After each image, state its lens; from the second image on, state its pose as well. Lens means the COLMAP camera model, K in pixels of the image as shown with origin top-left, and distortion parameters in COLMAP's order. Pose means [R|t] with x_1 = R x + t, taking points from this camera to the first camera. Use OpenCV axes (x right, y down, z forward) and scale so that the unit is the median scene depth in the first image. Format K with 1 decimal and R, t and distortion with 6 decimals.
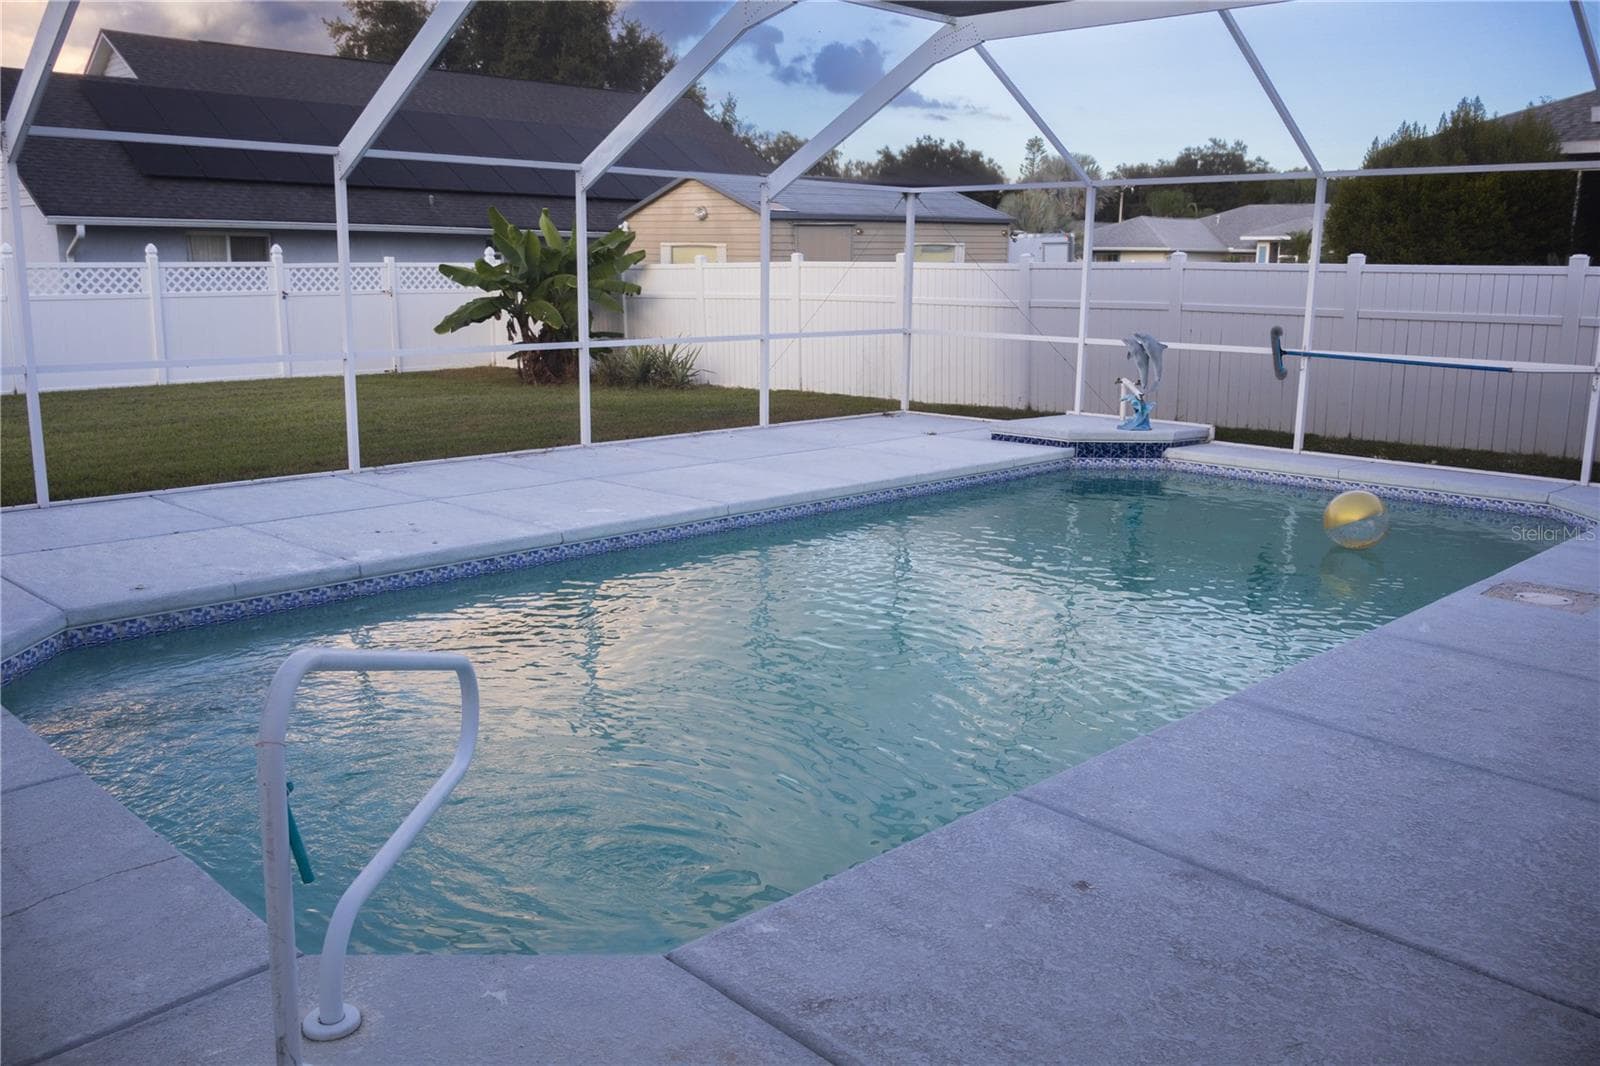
lens RADIAL K [[1368.2, 0, 800.0], [0, 1368.2, 533.0], [0, 0, 1]] dist [-0.002380, -0.002169]
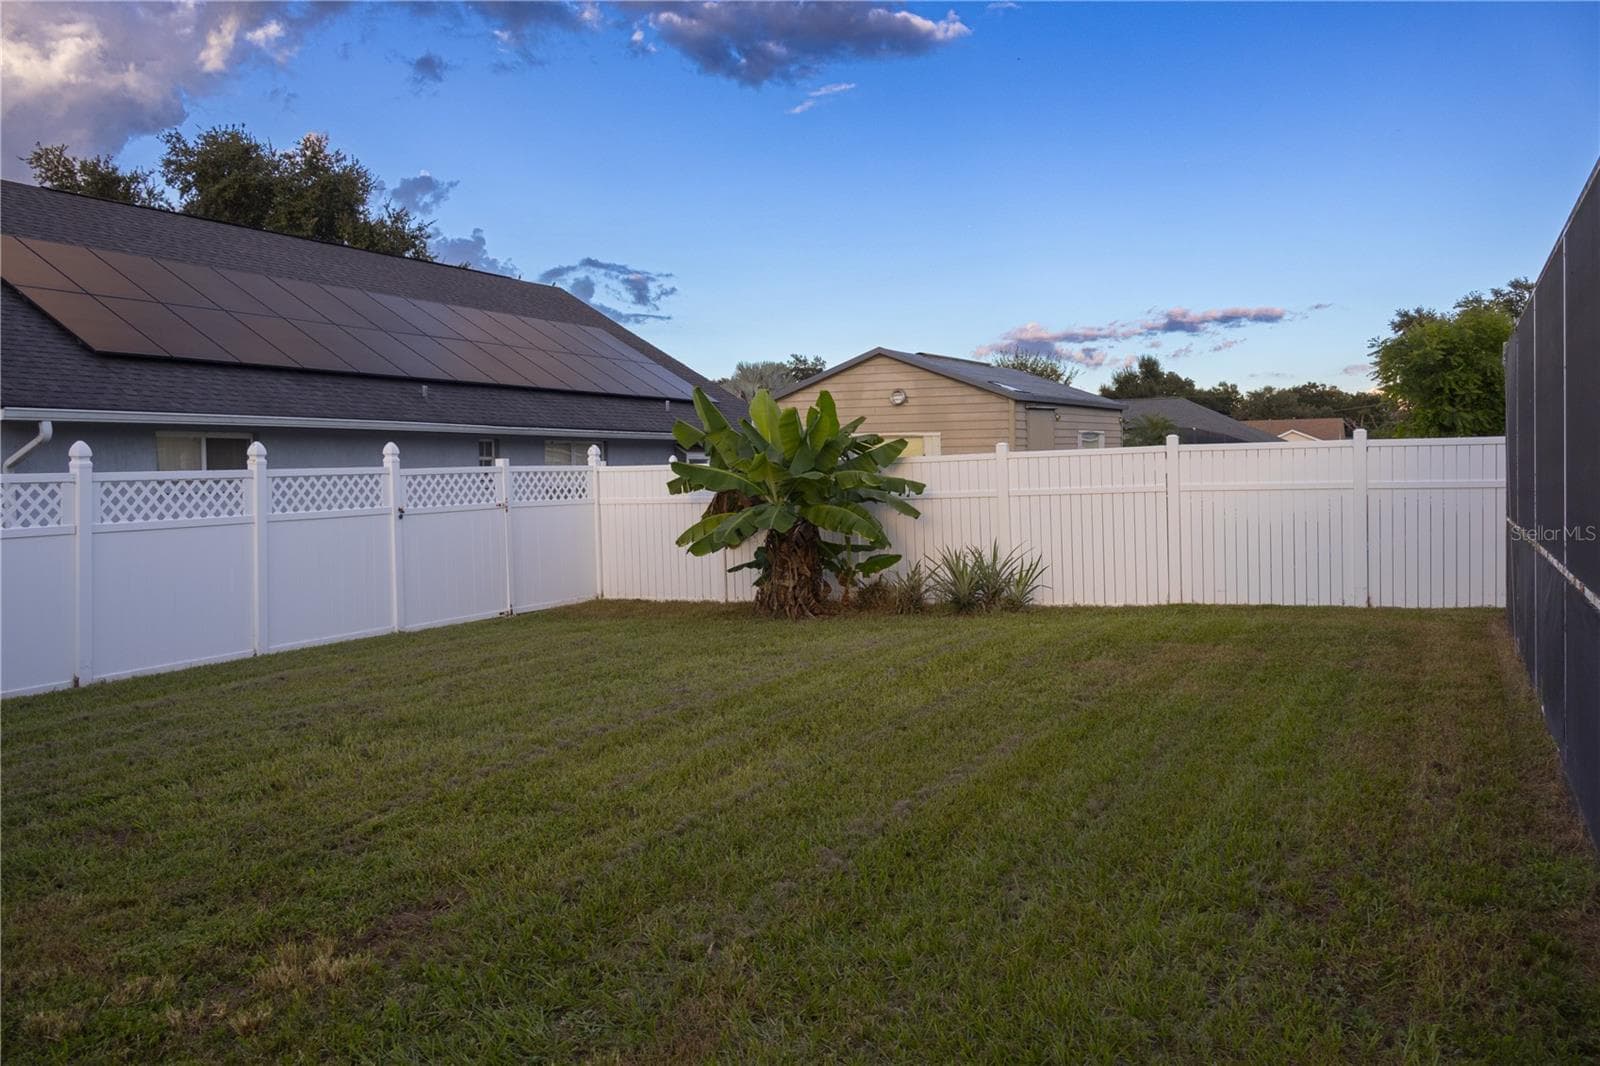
lens RADIAL K [[1368.2, 0, 800.0], [0, 1368.2, 533.0], [0, 0, 1]] dist [-0.002380, -0.002169]
pose [[0.941147, -0.041767, 0.335407, -0.395007], [0.092964, 0.986050, -0.138067, -0.045175], [-0.324962, 0.161122, 0.931901, 0.264249]]
